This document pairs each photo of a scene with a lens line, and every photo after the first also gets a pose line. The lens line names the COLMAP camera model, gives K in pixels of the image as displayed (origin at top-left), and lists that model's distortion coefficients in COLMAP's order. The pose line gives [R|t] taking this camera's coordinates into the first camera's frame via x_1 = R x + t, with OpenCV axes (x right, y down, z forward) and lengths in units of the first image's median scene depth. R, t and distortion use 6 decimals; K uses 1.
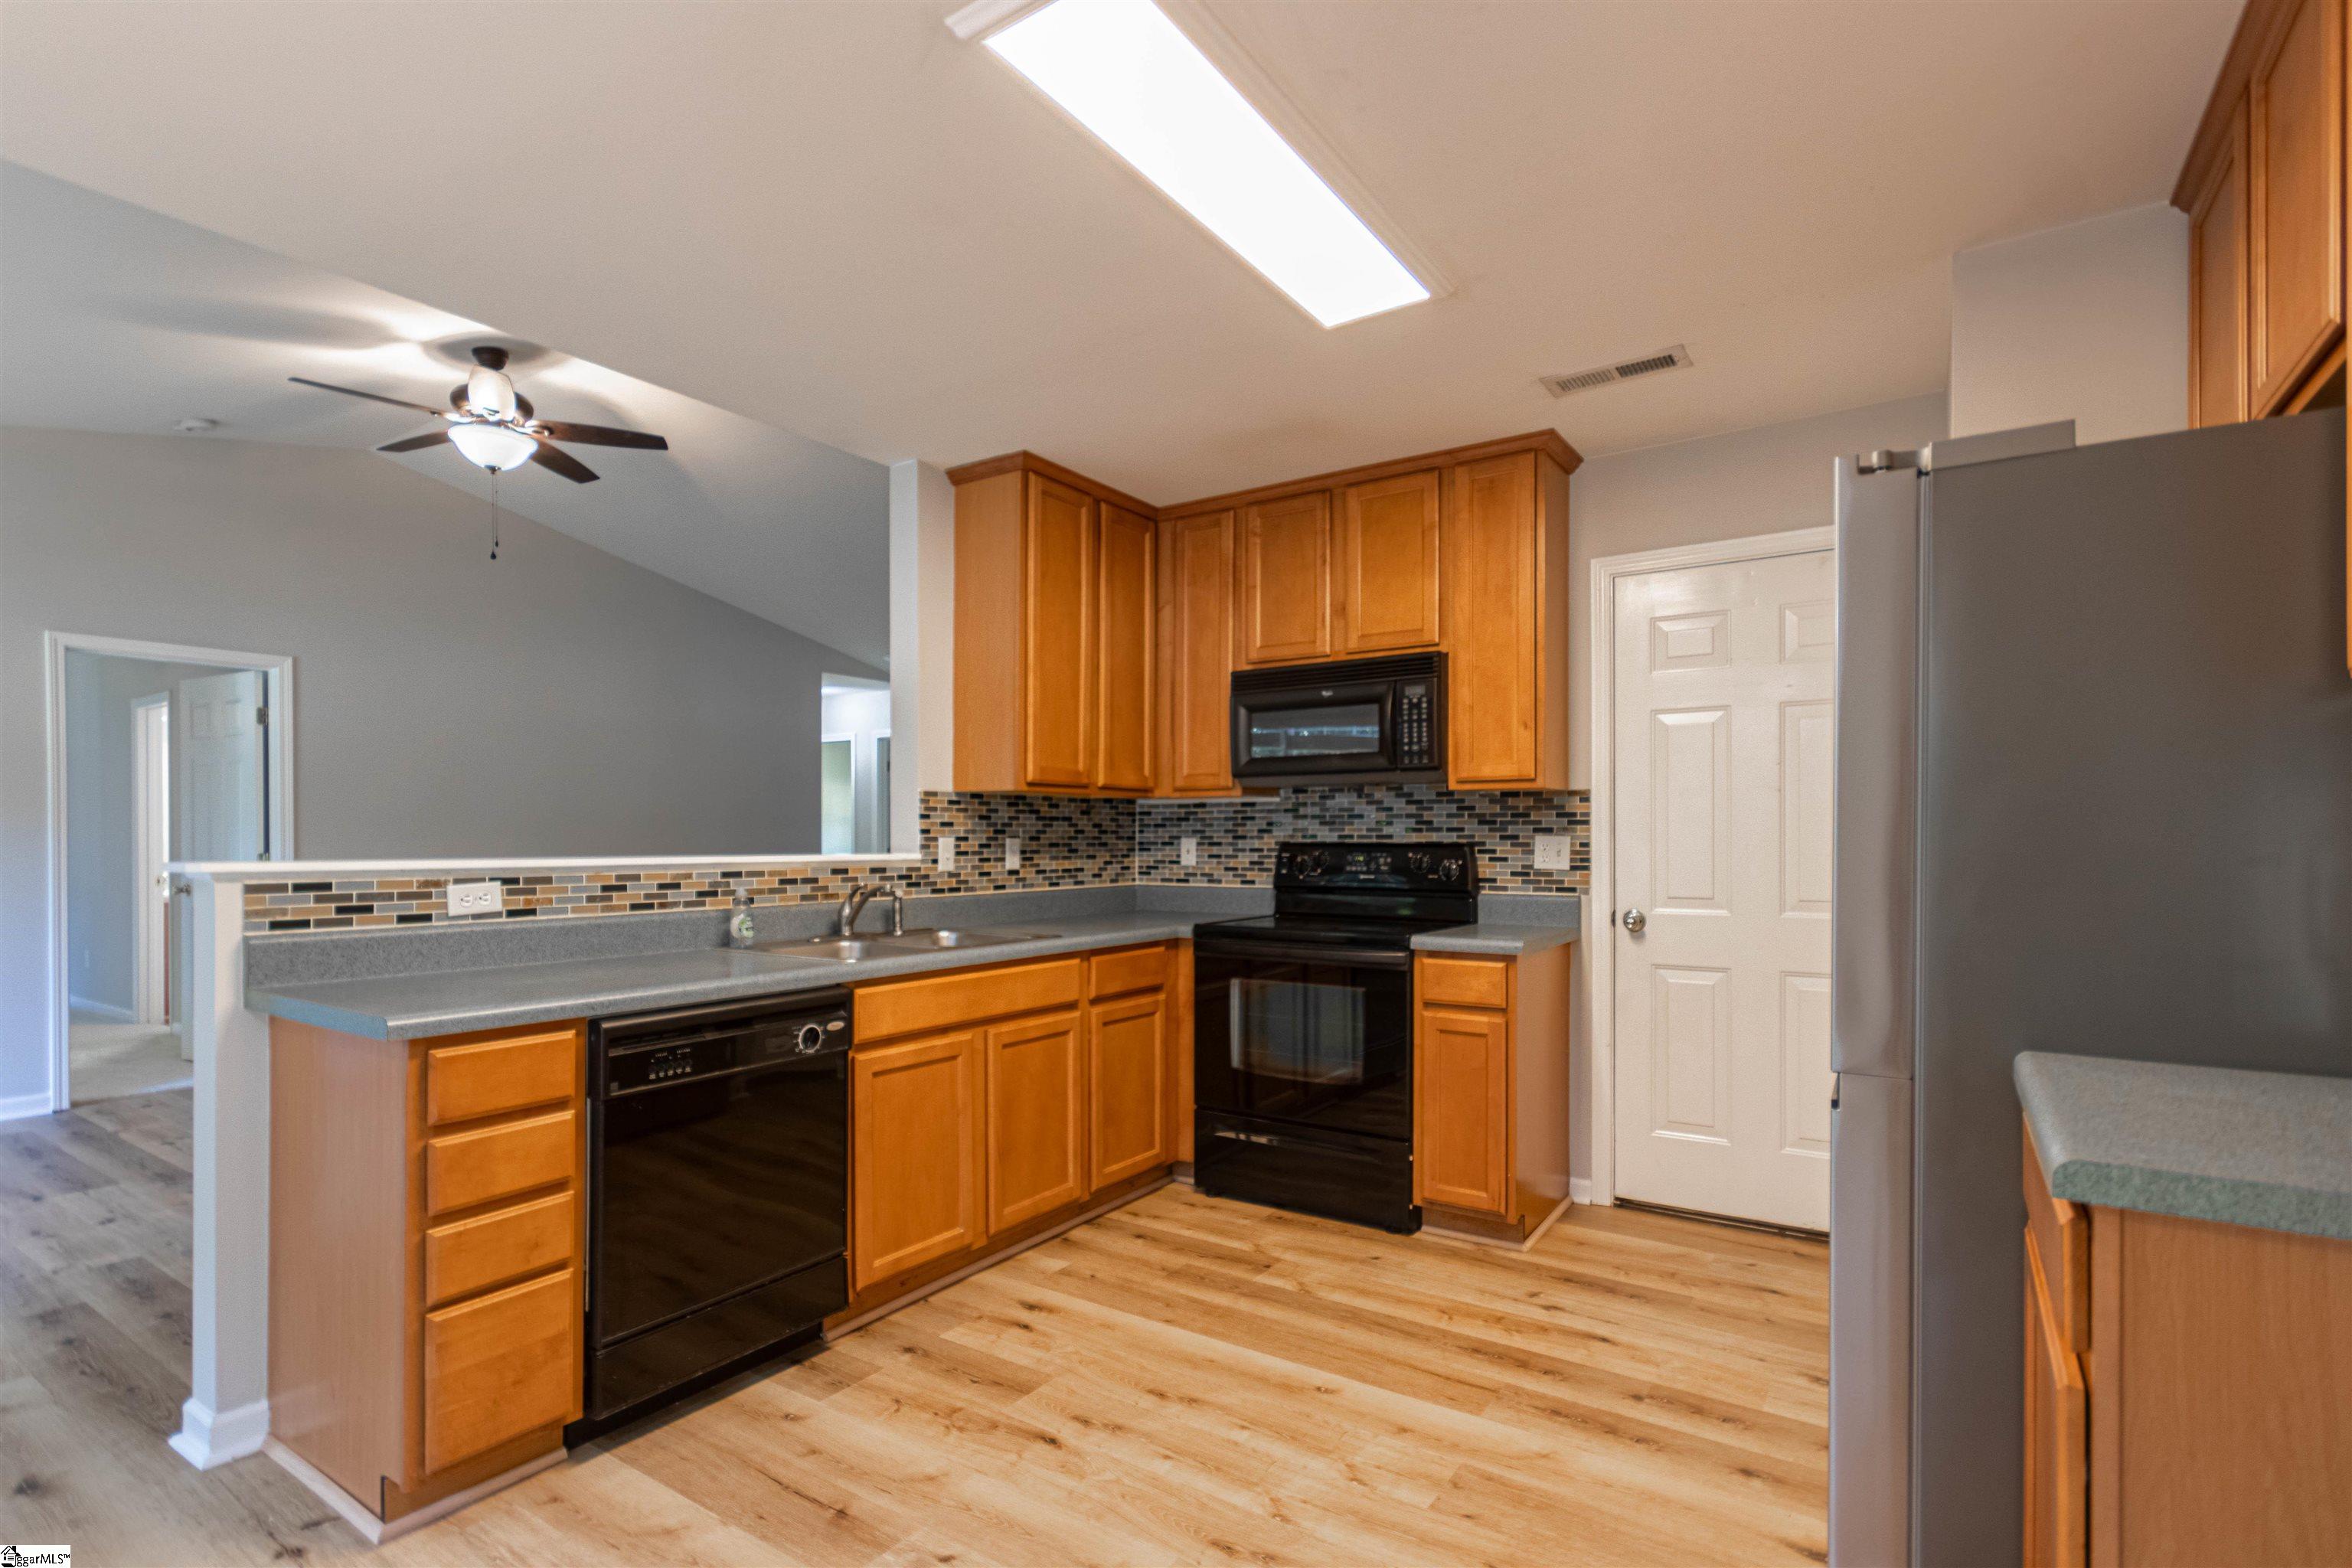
lens RADIAL K [[1118.9, 0, 1194.2], [0, 1118.9, 834.8], [0, 0, 1]] dist [0.000733, 0.000731]
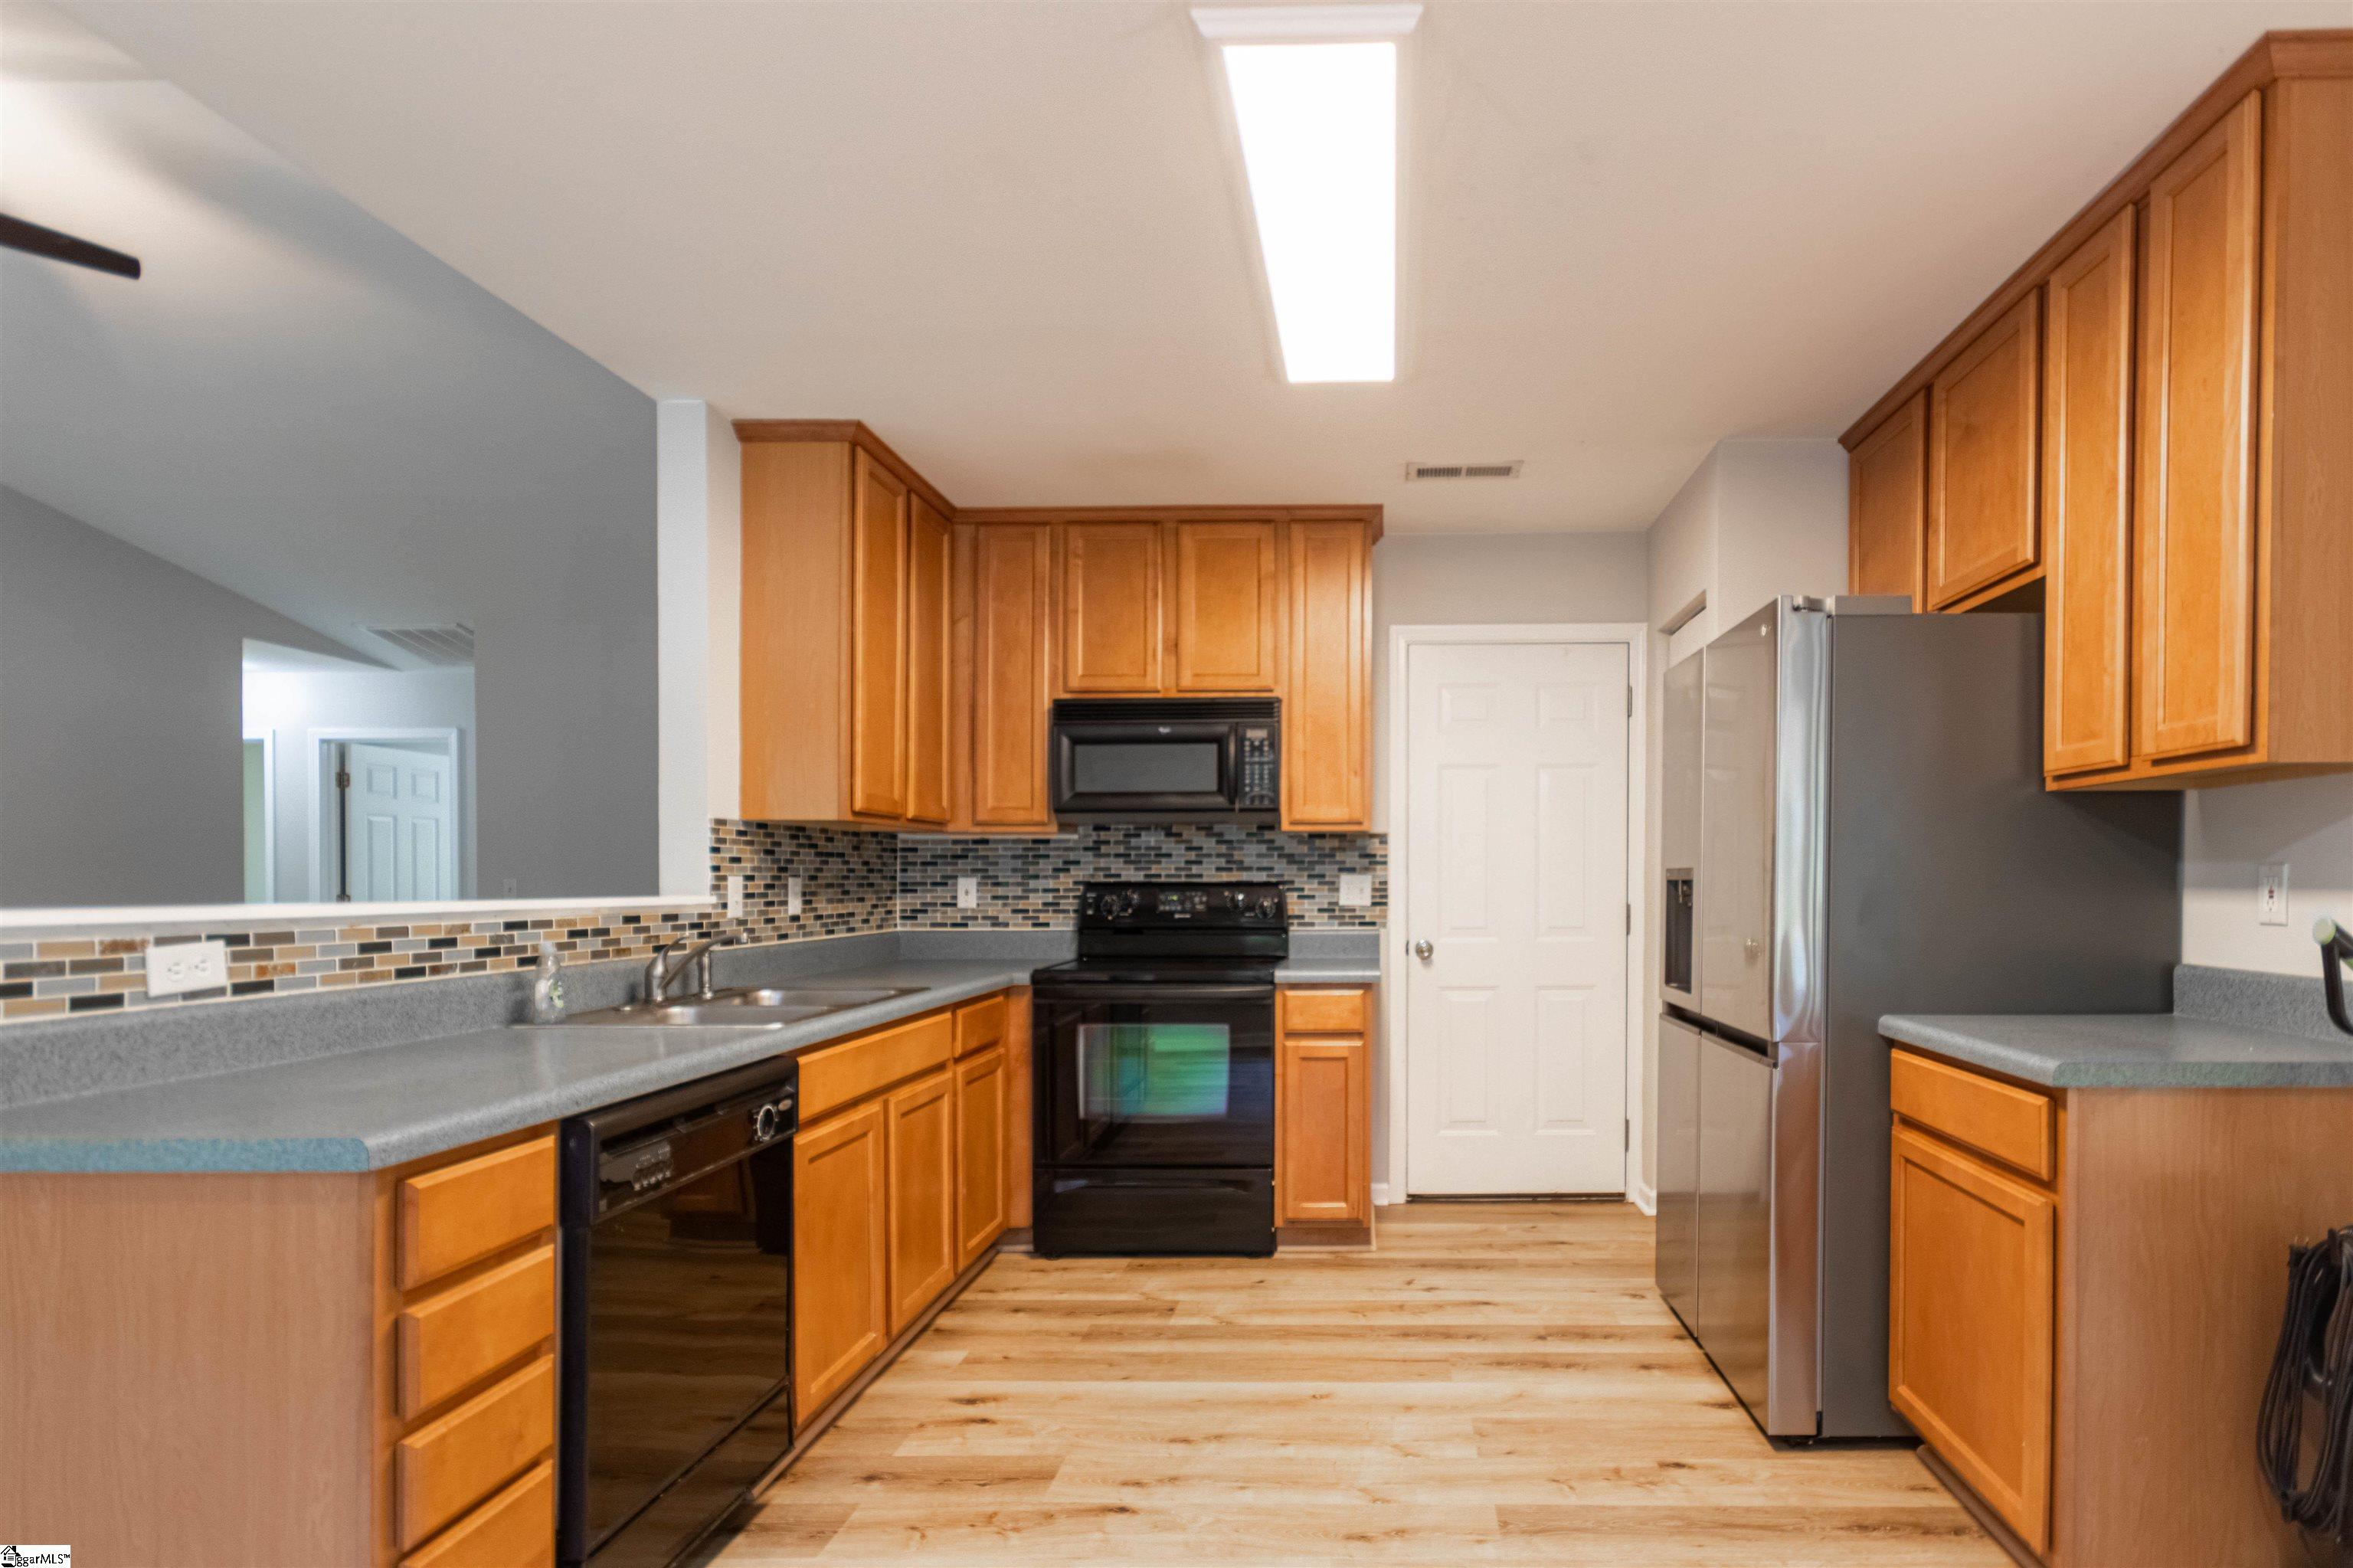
lens RADIAL K [[1173.7, 0, 1374.6], [0, 1173.7, 891.4], [0, 0, 1]] dist [-0.001019, 0.001827]
pose [[0.829224, -0.007443, 0.558867, -0.341100], [0.001170, 0.999932, 0.011581, 0.004377], [-0.558915, -0.008949, 0.829177, 0.041019]]
